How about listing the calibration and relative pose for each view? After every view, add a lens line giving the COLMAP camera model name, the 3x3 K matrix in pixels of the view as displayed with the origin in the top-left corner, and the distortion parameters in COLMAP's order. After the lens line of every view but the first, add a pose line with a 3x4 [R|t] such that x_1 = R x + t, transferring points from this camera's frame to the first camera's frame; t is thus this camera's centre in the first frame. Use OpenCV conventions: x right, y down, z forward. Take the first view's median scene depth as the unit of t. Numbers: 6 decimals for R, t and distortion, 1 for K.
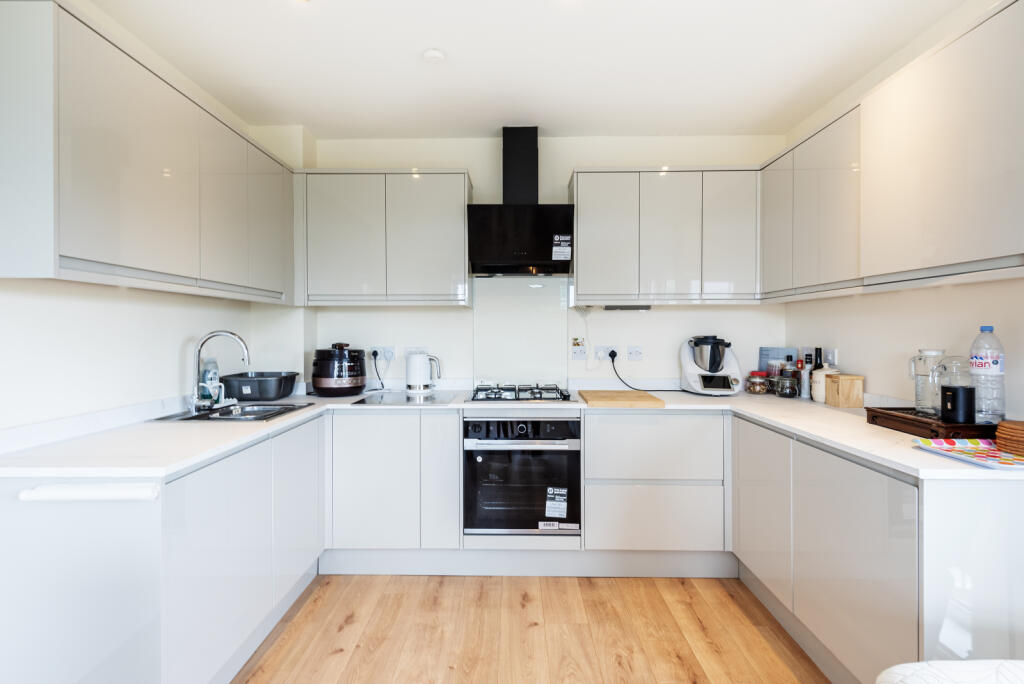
lens RADIAL K [[480.3, 0, 505.1], [0, 480.3, 337.1], [0, 0, 1]] dist [0.015651, -0.000066]
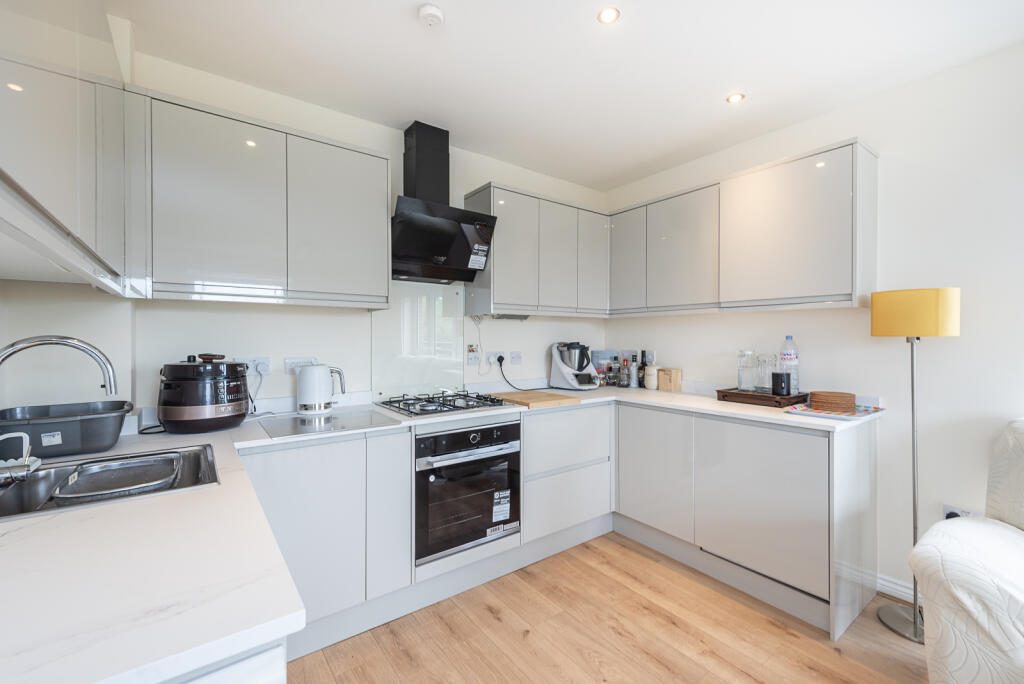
lens RADIAL K [[421.4, 0, 512.0], [0, 421.4, 342.0], [0, 0, 1]] dist [0.013012, -0.000261]
pose [[0.799219, -0.003972, 0.601026, -0.401825], [0.005646, 0.999984, -0.000899, -0.003284], [-0.601013, 0.004112, 0.799229, 0.261199]]
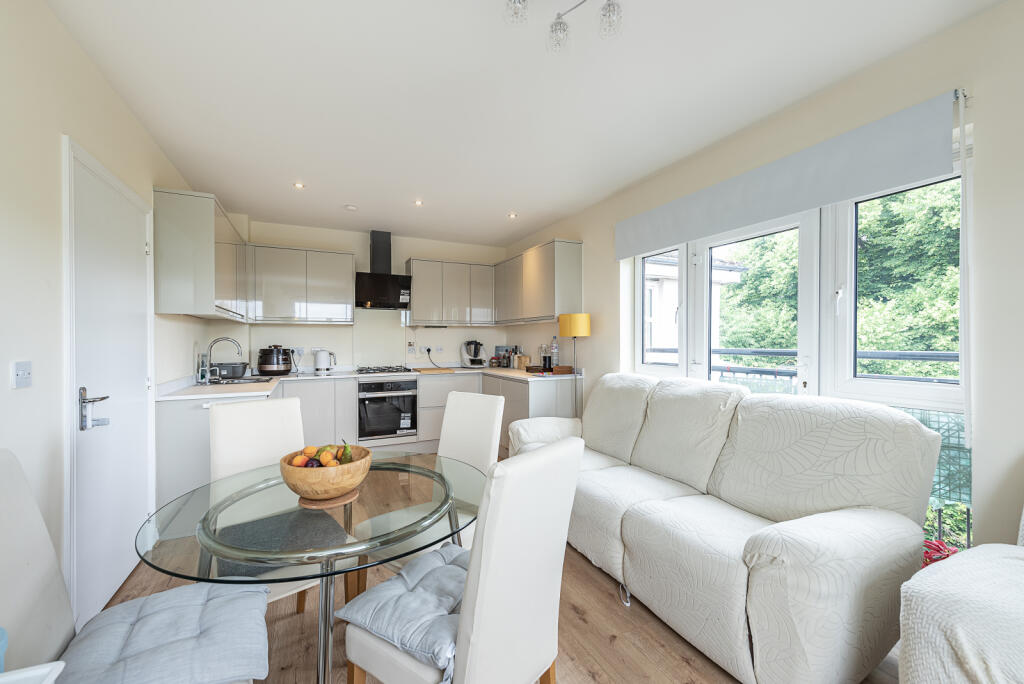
lens RADIAL K [[385.7, 0, 494.4], [0, 385.7, 343.5], [0, 0, 1]] dist [0.000896, 0.000022]
pose [[0.902973, -0.004476, 0.429675, -0.255195], [0.005727, 0.999982, -0.001618, 0.015380], [-0.429660, 0.003922, 0.902982, -0.656273]]
